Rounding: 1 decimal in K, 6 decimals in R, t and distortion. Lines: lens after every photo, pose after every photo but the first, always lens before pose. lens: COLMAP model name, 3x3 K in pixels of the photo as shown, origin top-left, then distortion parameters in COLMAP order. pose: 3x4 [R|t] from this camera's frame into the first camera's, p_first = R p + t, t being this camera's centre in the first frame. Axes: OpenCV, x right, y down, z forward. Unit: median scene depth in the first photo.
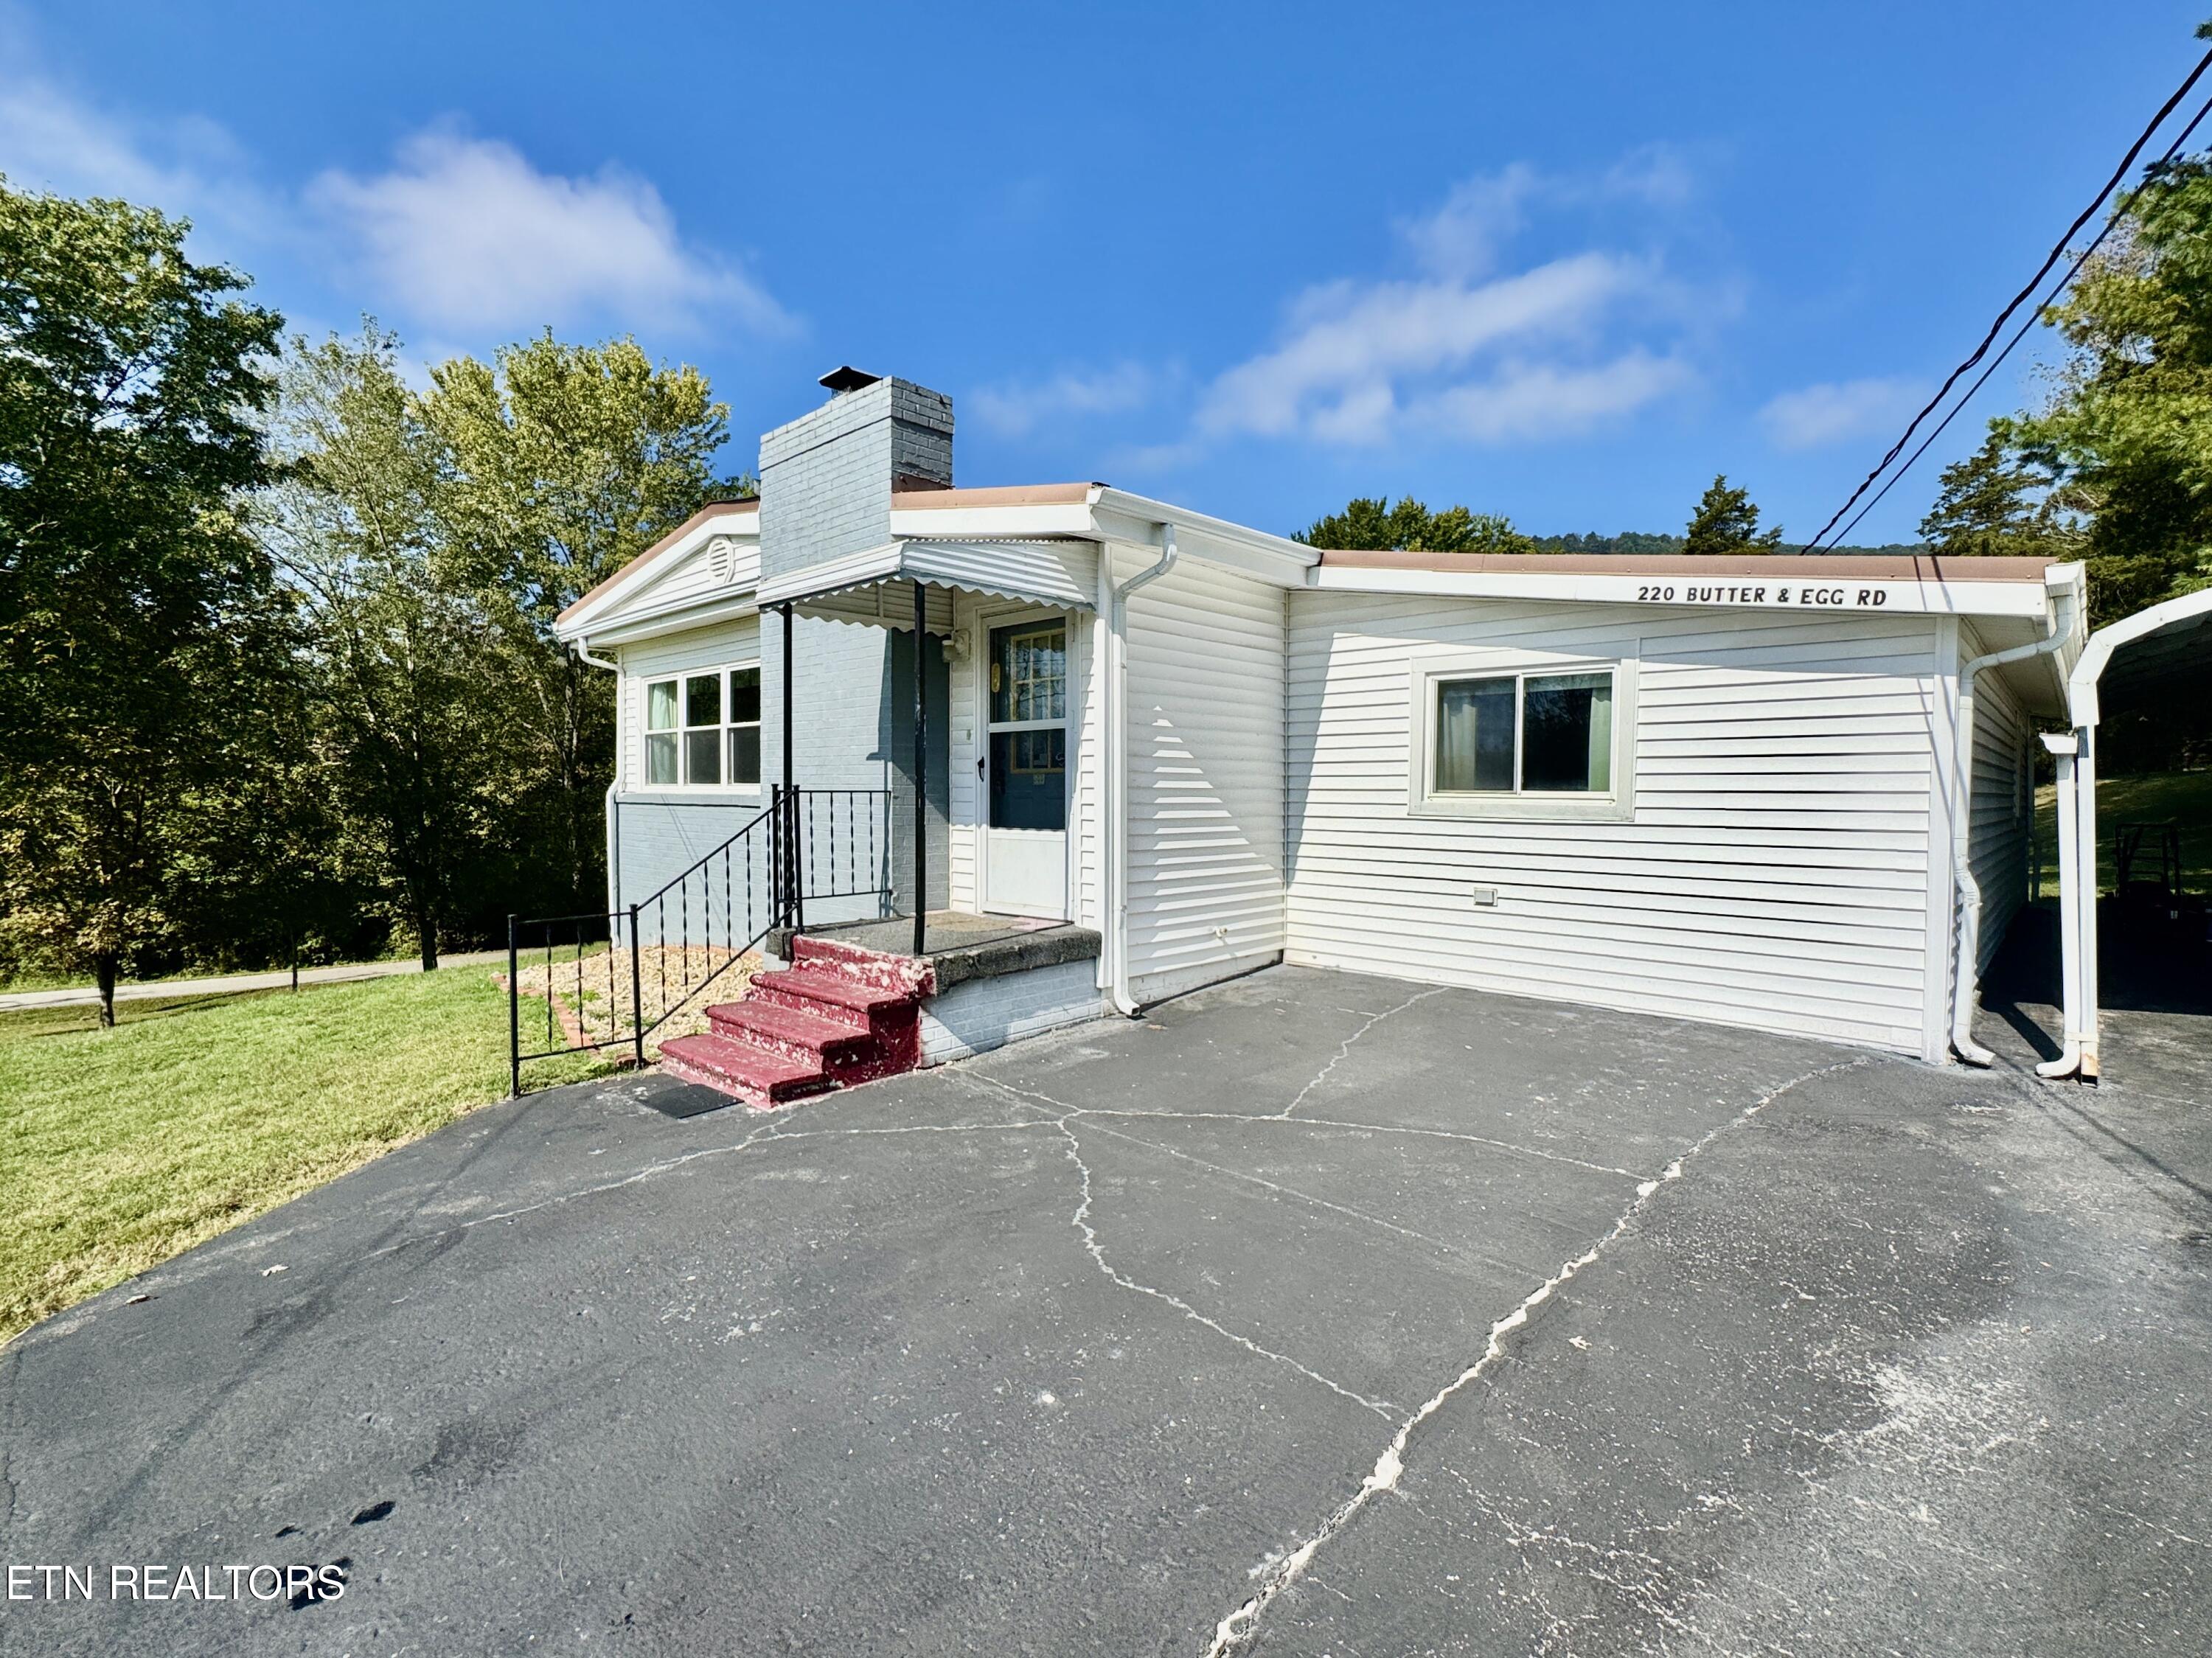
lens RADIAL K [[1050.1, 0, 1106.9], [0, 1050.1, 815.8], [0, 0, 1]] dist [-0.003526, 0.003074]
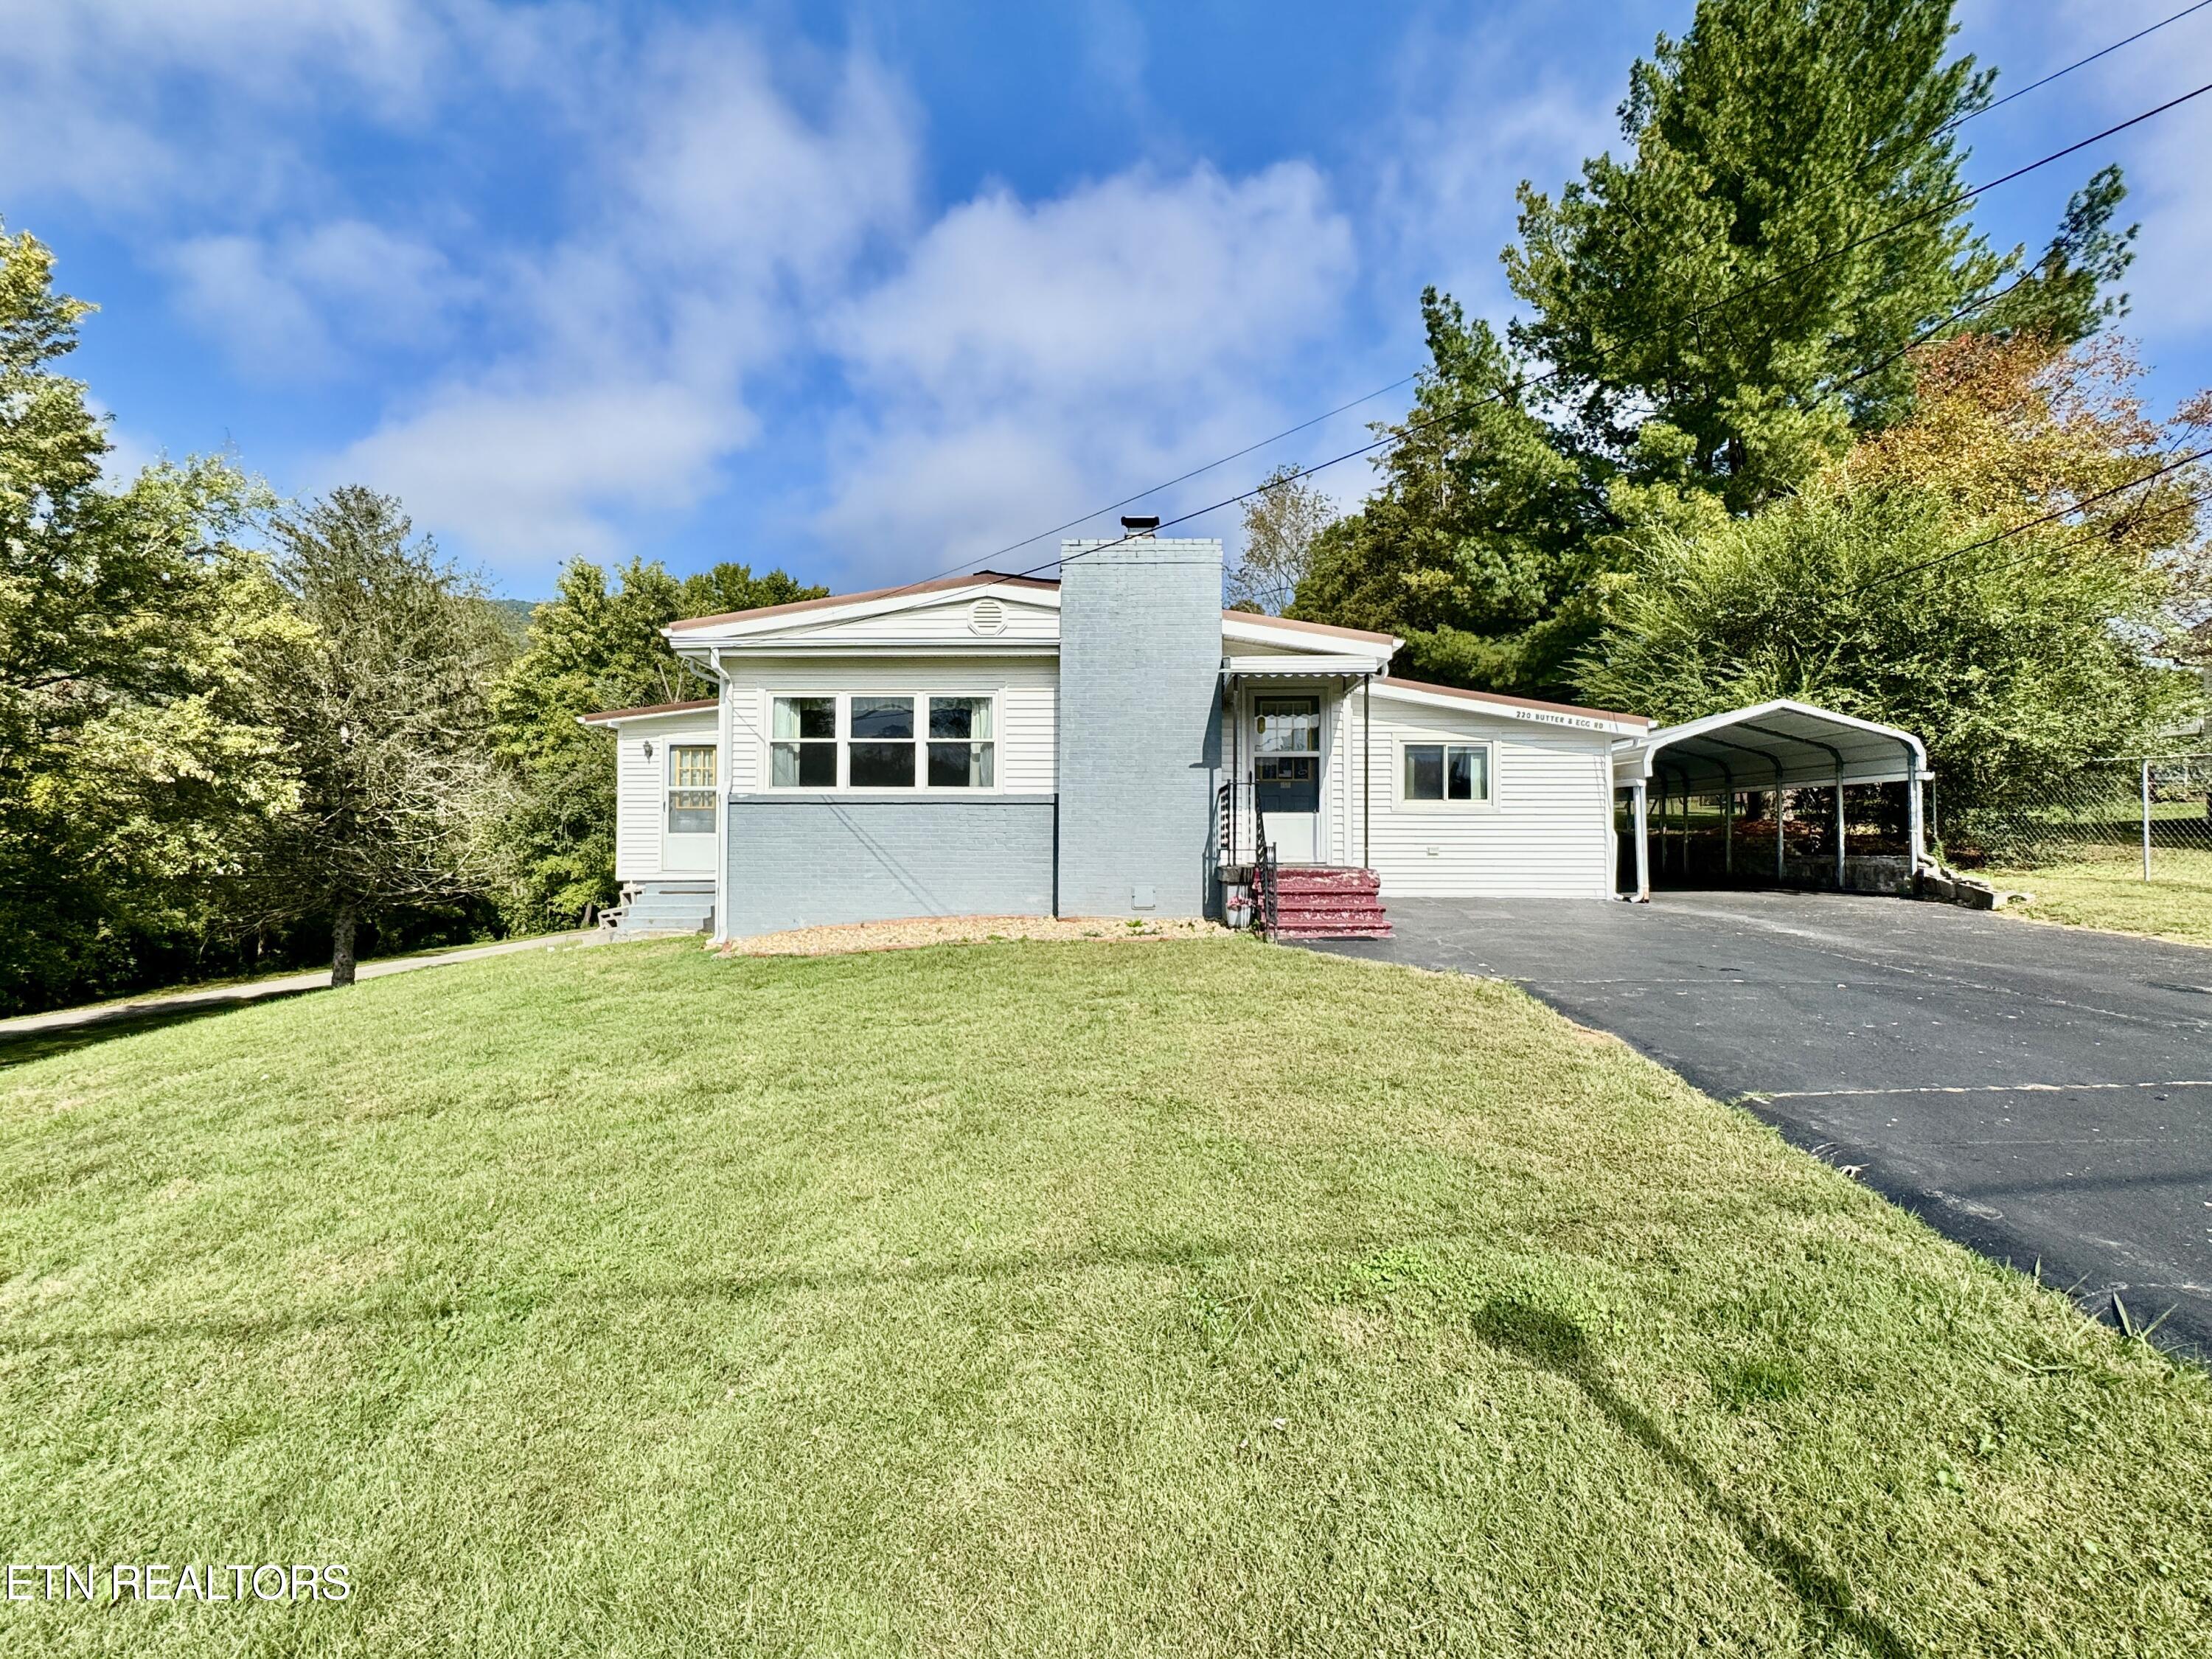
lens RADIAL K [[1013.4, 0, 1103.3], [0, 1013.4, 844.8], [0, 0, 1]] dist [-0.003100, 0.003007]
pose [[0.744162, 0.003170, 0.667992, -1.416857], [0.016110, 0.999613, -0.022691, 0.097701], [-0.667805, 0.027647, 0.743822, -0.052635]]
